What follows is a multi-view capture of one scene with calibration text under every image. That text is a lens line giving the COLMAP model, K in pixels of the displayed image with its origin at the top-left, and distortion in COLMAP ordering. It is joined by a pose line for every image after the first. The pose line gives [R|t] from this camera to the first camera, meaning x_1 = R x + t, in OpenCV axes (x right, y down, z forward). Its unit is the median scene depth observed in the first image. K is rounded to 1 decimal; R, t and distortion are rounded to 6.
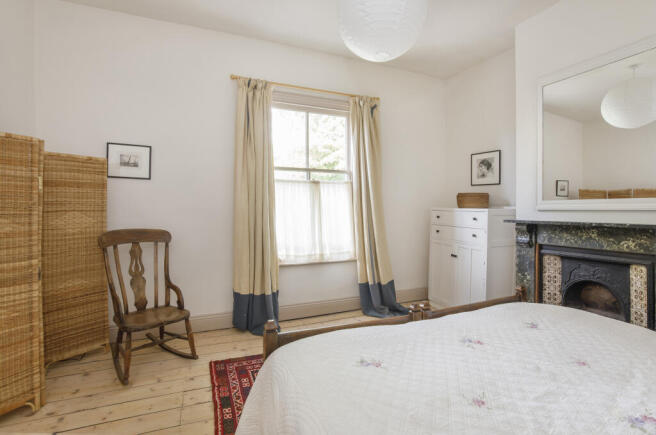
lens RADIAL K [[314.4, 0, 328.0], [0, 314.4, 207.3], [0, 0, 1]] dist [-0.000147, 0.000108]
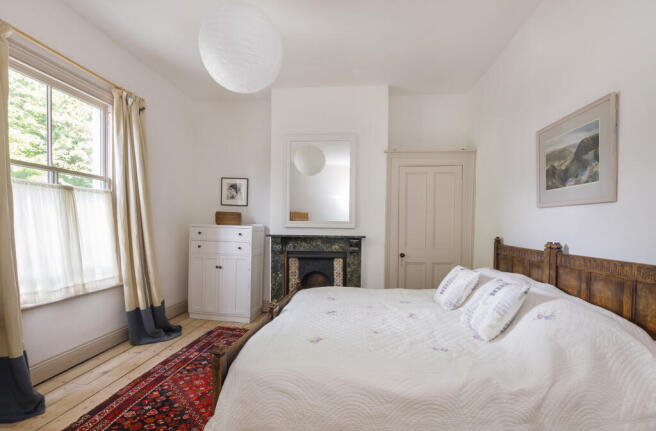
lens RADIAL K [[319.9, 0, 327.8], [0, 319.9, 230.4], [0, 0, 1]] dist [-0.000863, 0.000306]
pose [[0.478552, -0.007569, 0.878026, -0.415823], [-0.017869, 0.999672, 0.018357, -0.005421], [-0.877877, -0.024474, 0.478260, 0.111461]]
